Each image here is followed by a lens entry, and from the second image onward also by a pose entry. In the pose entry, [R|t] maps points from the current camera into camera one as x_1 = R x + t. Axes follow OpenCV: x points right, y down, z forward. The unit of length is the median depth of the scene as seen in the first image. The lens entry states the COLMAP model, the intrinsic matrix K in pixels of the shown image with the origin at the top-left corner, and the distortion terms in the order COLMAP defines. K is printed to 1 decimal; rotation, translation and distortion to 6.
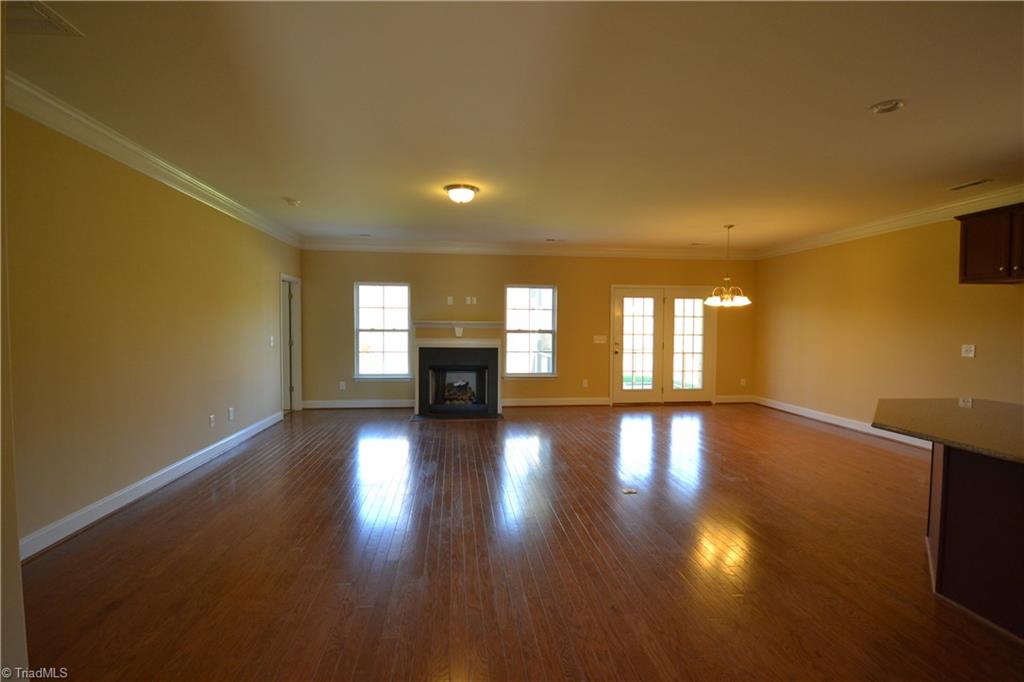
lens RADIAL K [[475.1, 0, 508.7], [0, 475.1, 343.0], [0, 0, 1]] dist [0.000089, 0.000348]
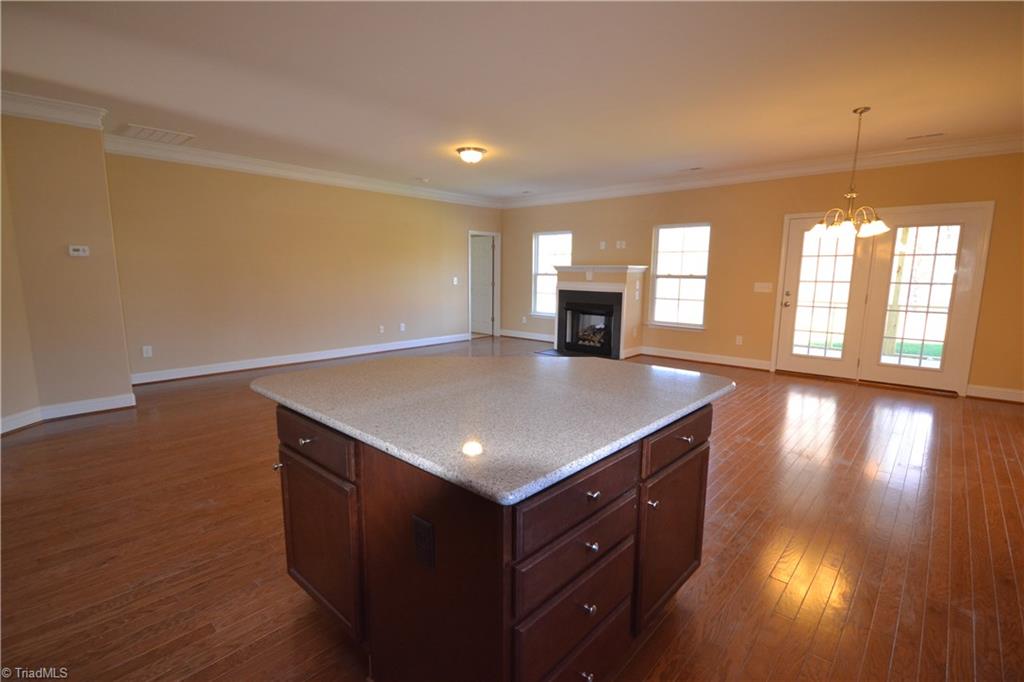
lens RADIAL K [[475.1, 0, 505.3], [0, 475.1, 349.6], [0, 0, 1]] dist [0.000089, 0.000348]
pose [[0.649918, 0.122118, -0.750129, 0.526098], [-0.030137, 0.990371, 0.135117, 0.001422], [0.759407, -0.065208, 0.647340, 0.156388]]
